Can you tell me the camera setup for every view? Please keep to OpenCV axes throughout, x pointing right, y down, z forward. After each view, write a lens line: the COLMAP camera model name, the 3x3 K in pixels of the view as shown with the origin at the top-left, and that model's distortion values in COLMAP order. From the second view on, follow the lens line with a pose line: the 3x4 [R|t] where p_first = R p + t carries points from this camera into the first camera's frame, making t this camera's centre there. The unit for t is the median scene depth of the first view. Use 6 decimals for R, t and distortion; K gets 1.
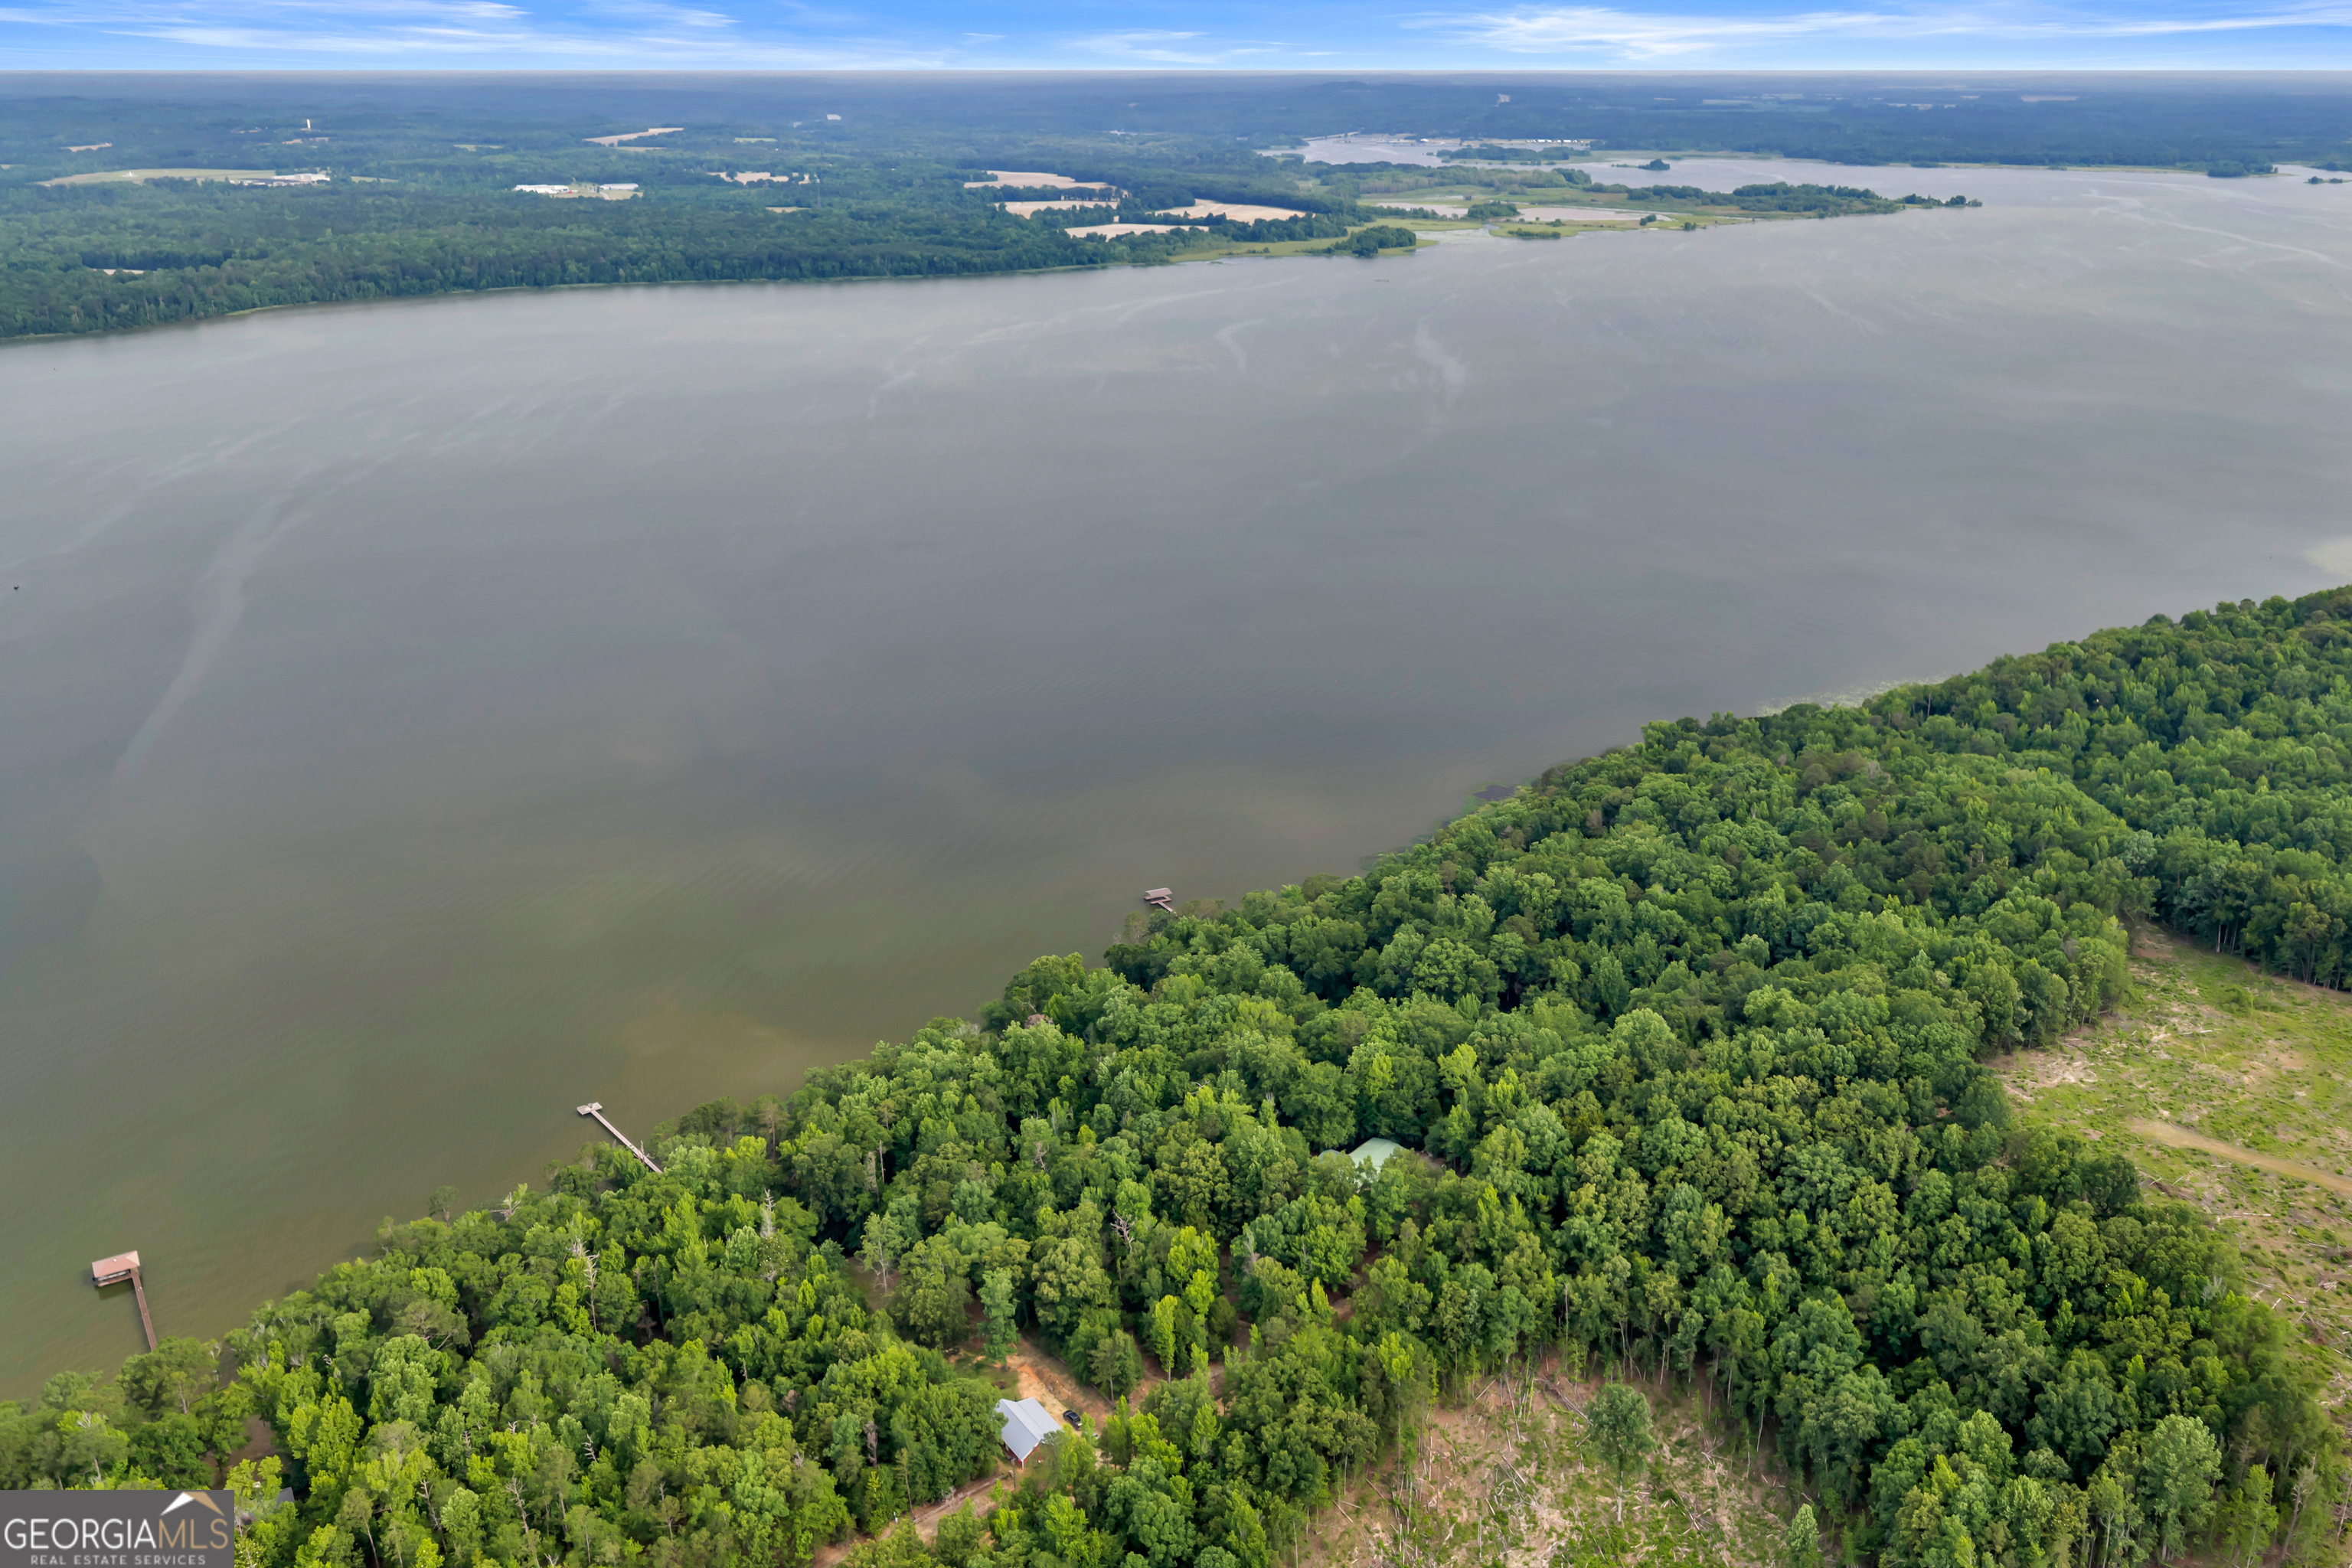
lens RADIAL K [[1953.3, 0, 1175.5], [0, 1953.3, 739.5], [0, 0, 1]] dist [0.005072, -0.017607]
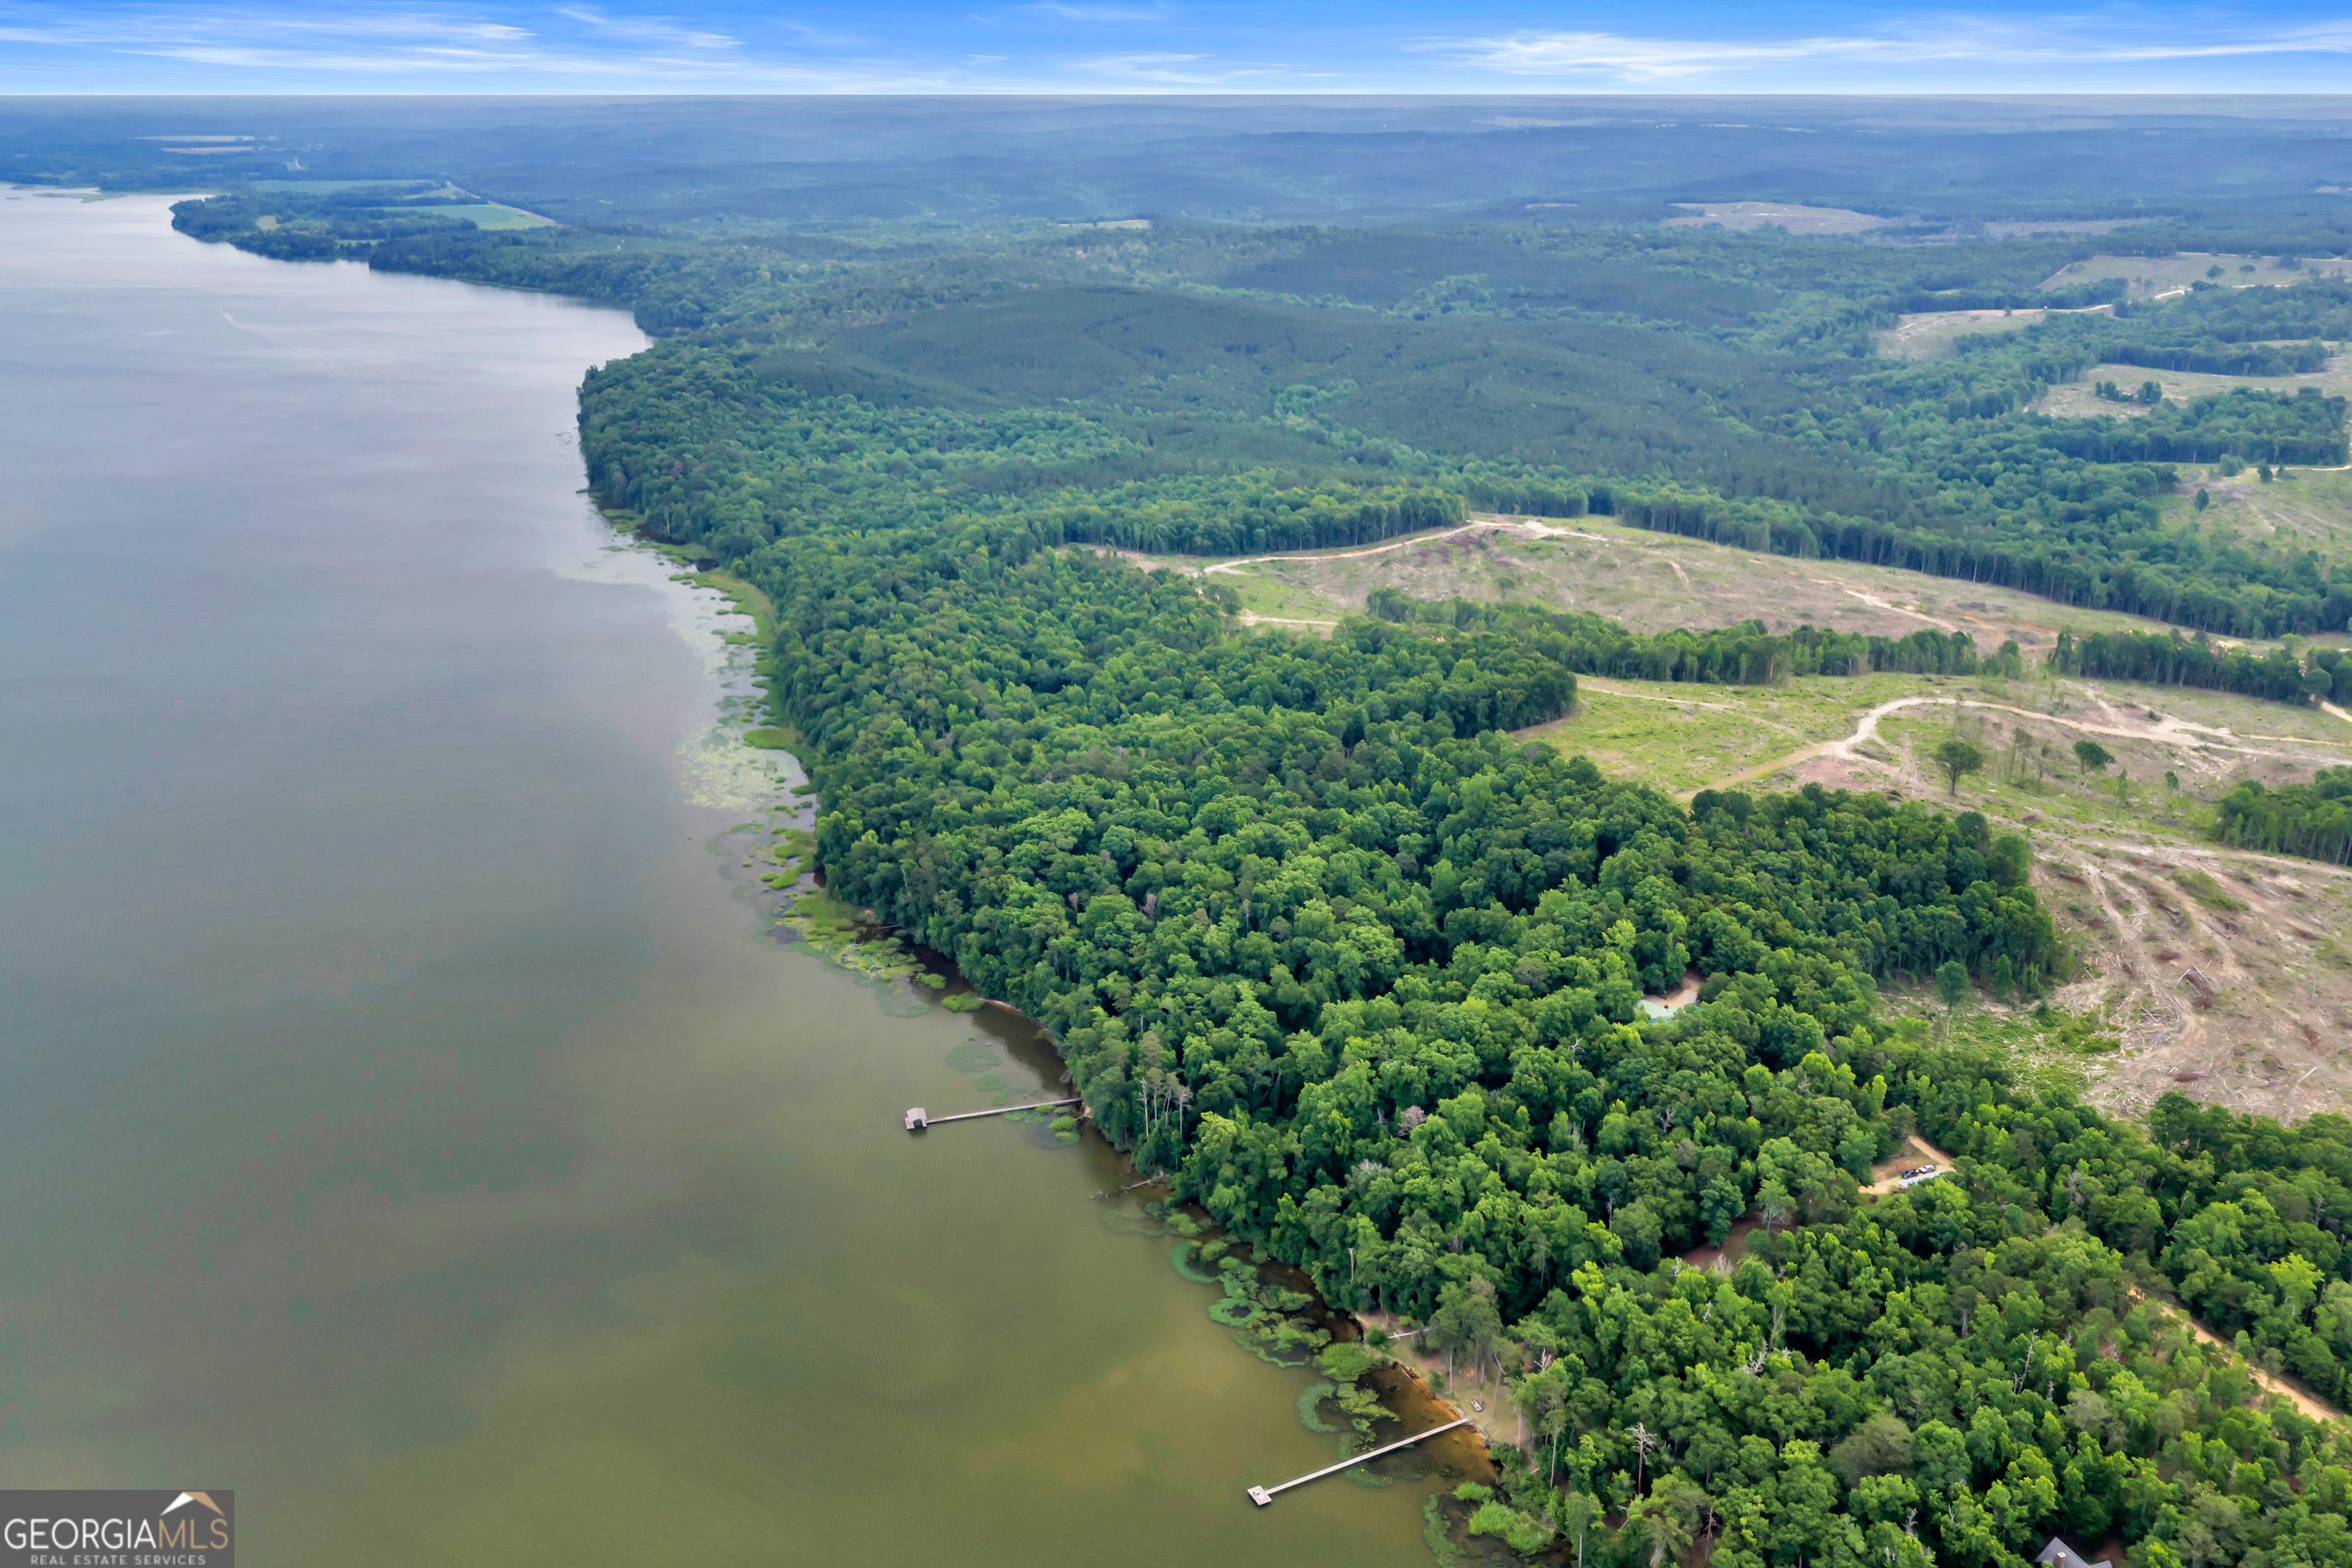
lens RADIAL K [[1951.2, 0, 1179.9], [0, 1951.2, 783.3], [0, 0, 1]] dist [0.027527, -0.055675]
pose [[0.213529, -0.330314, 0.919401, -0.178680], [0.323465, 0.911927, 0.252505, -0.059845], [-0.921833, 0.243477, 0.301568, 0.121416]]
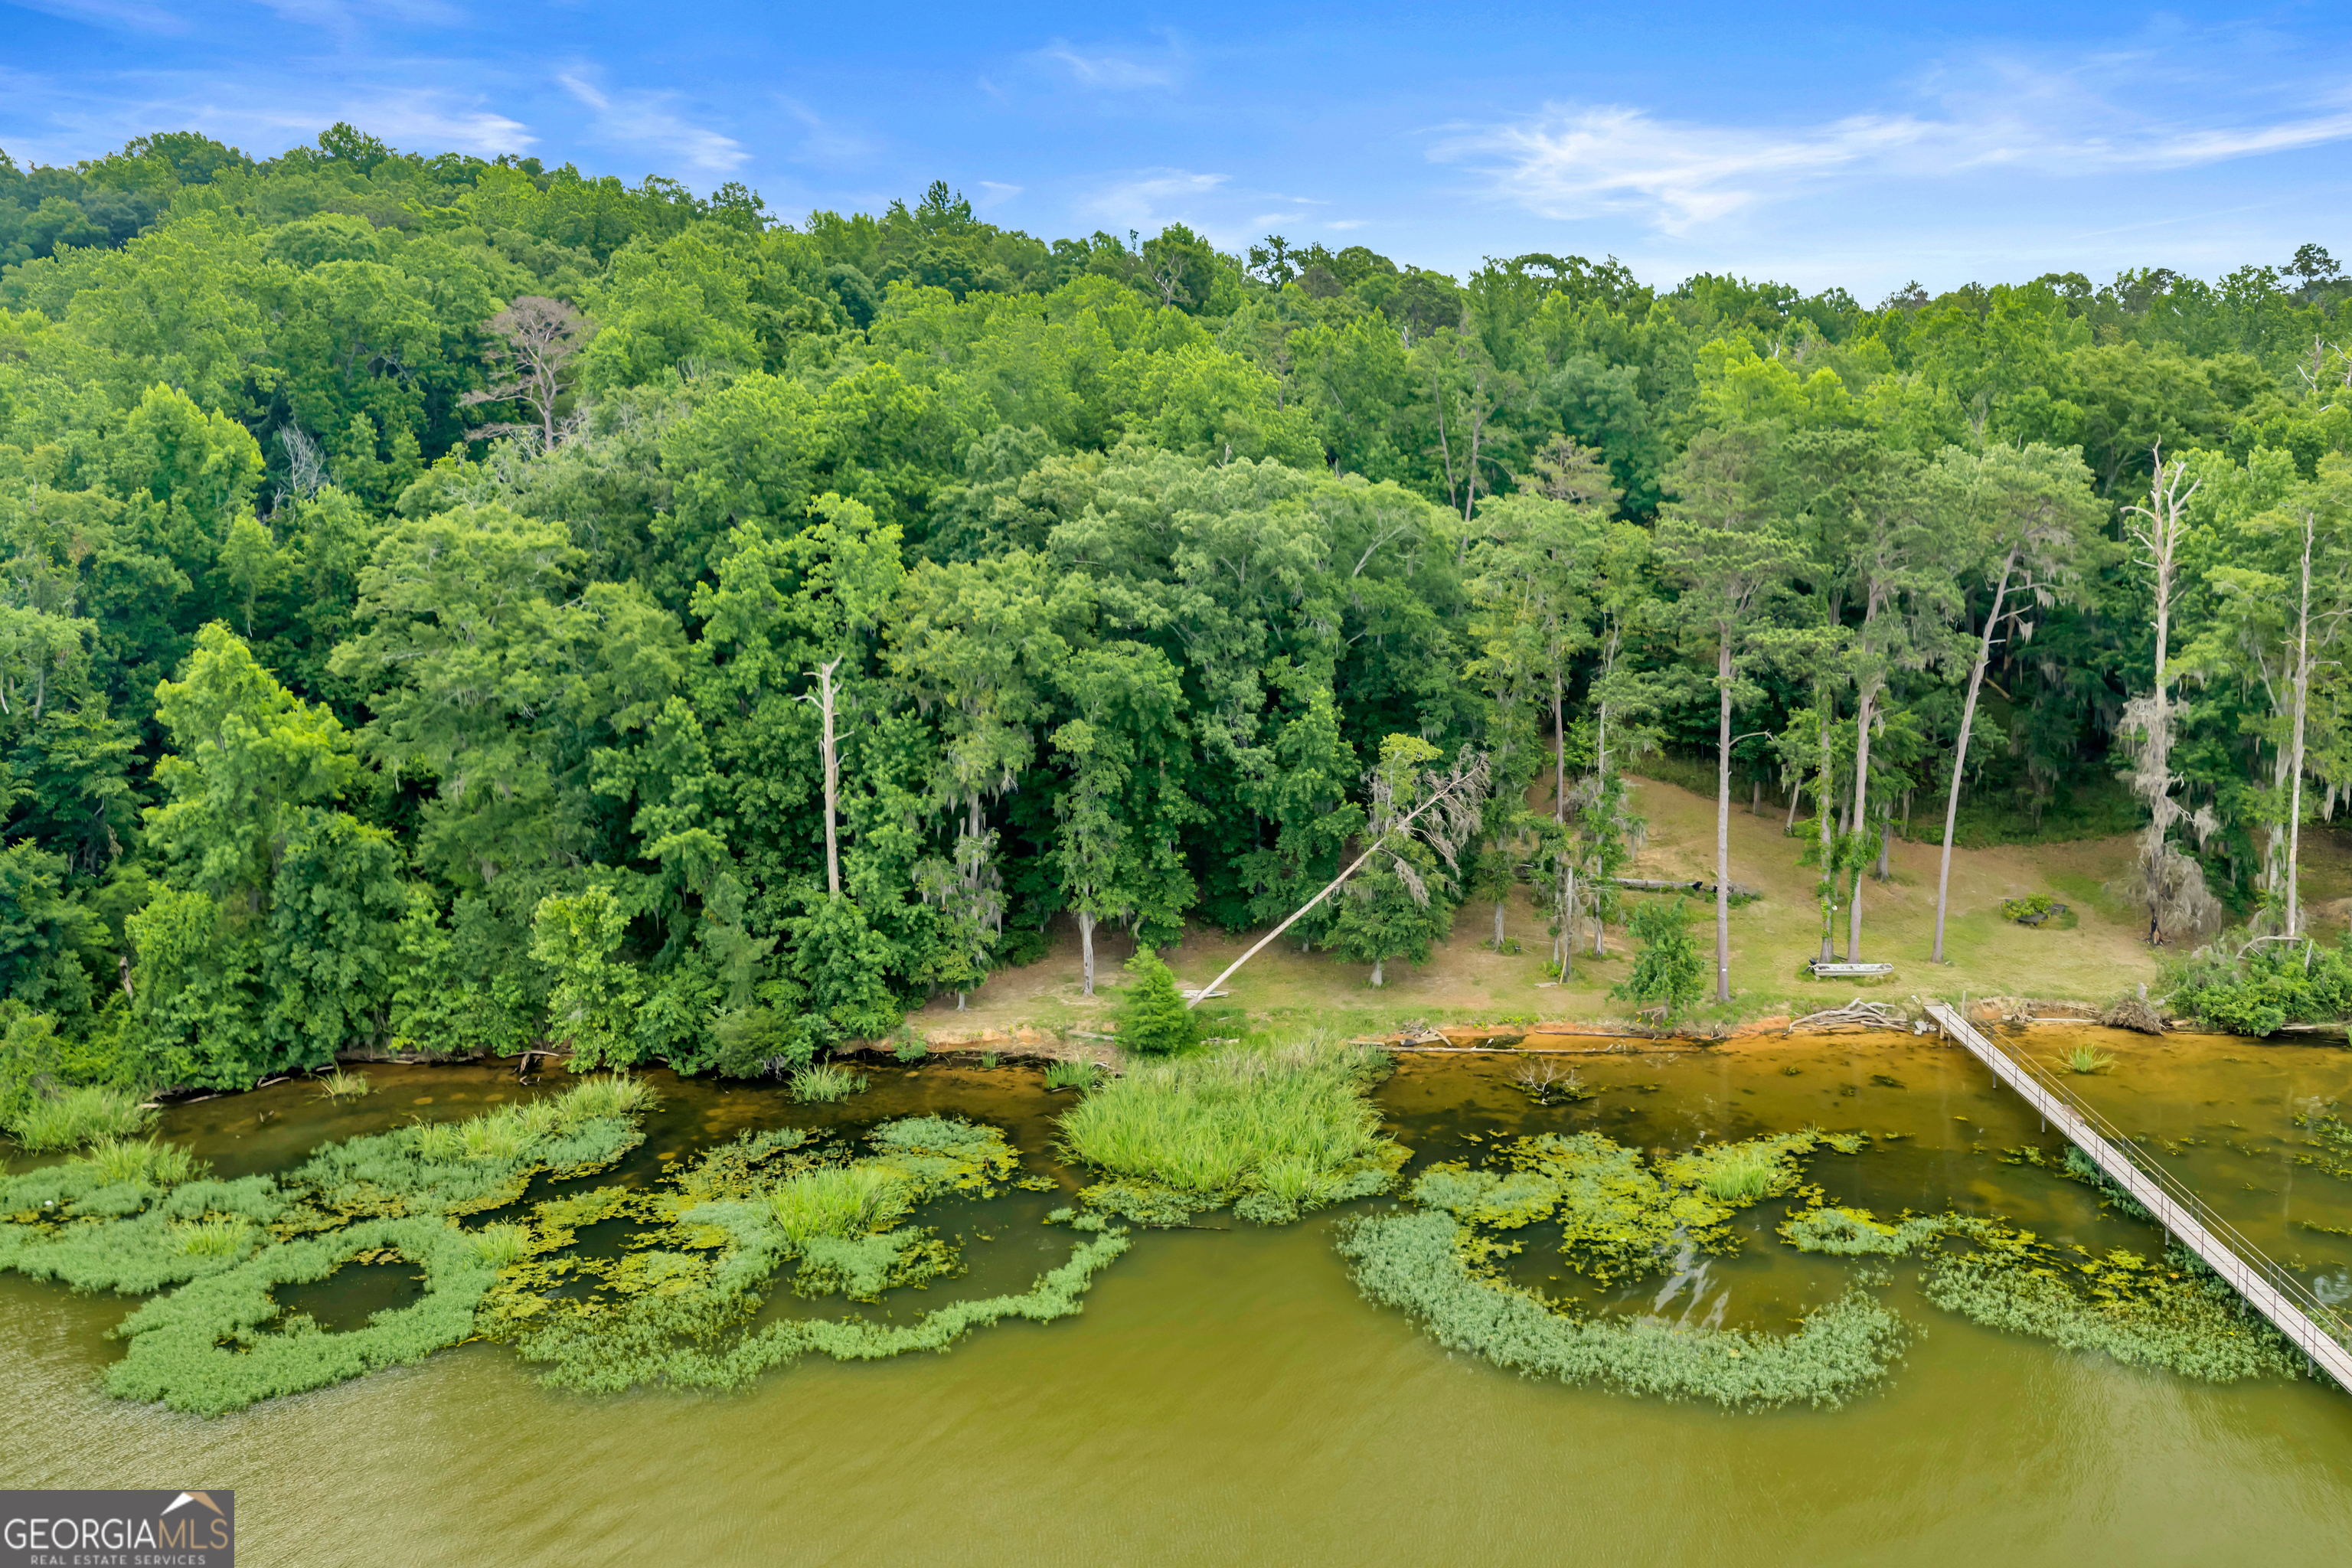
lens RADIAL K [[2013.2, 0, 1184.2], [0, 2013.2, 611.9], [0, 0, 1]] dist [0.007518, -0.023216]
pose [[-0.757972, -0.054204, 0.650031, -0.051912], [0.235322, 0.906708, 0.350006, 0.017639], [-0.608359, 0.418262, -0.674504, 0.189191]]
